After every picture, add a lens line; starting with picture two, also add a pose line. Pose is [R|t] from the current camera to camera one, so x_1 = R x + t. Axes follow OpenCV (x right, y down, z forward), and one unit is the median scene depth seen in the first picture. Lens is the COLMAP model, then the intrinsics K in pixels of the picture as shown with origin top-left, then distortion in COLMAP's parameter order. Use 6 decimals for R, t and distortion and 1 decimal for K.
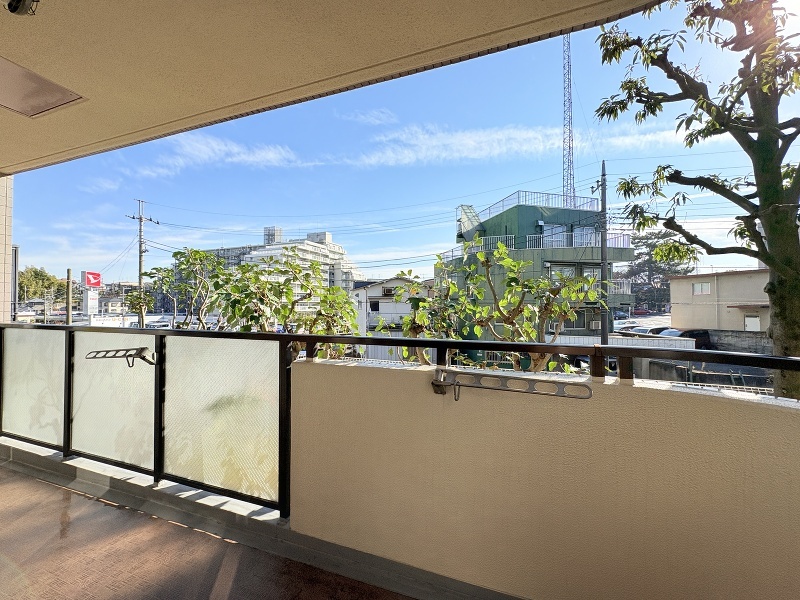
lens RADIAL K [[317.2, 0, 398.2], [0, 317.2, 298.3], [0, 0, 1]] dist [-0.003103, -0.000153]
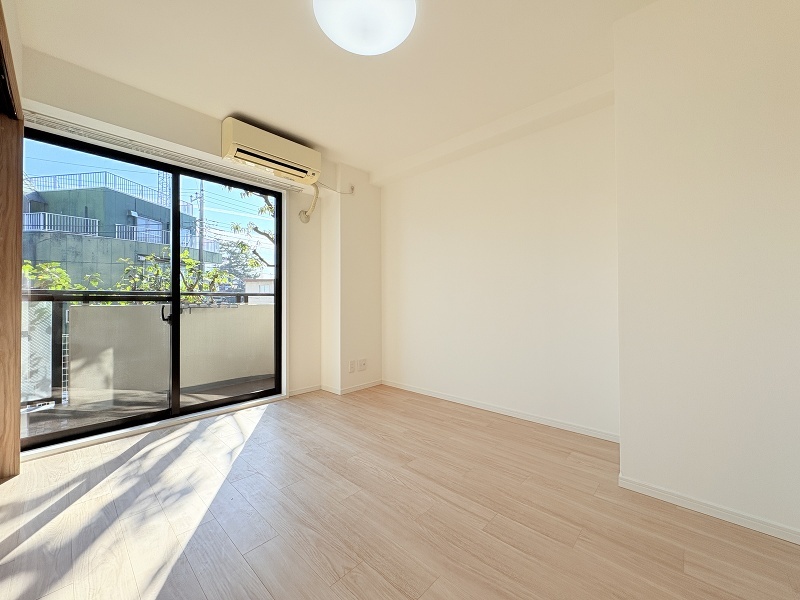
lens RADIAL K [[317.2, 0, 398.4], [0, 317.2, 299.9], [0, 0, 1]] dist [-0.003103, -0.000153]
pose [[0.394743, 0.004525, 0.918780, -0.113187], [-0.010721, 0.999942, -0.000319, 0.014343], [-0.918729, -0.009724, 0.394769, -0.117774]]
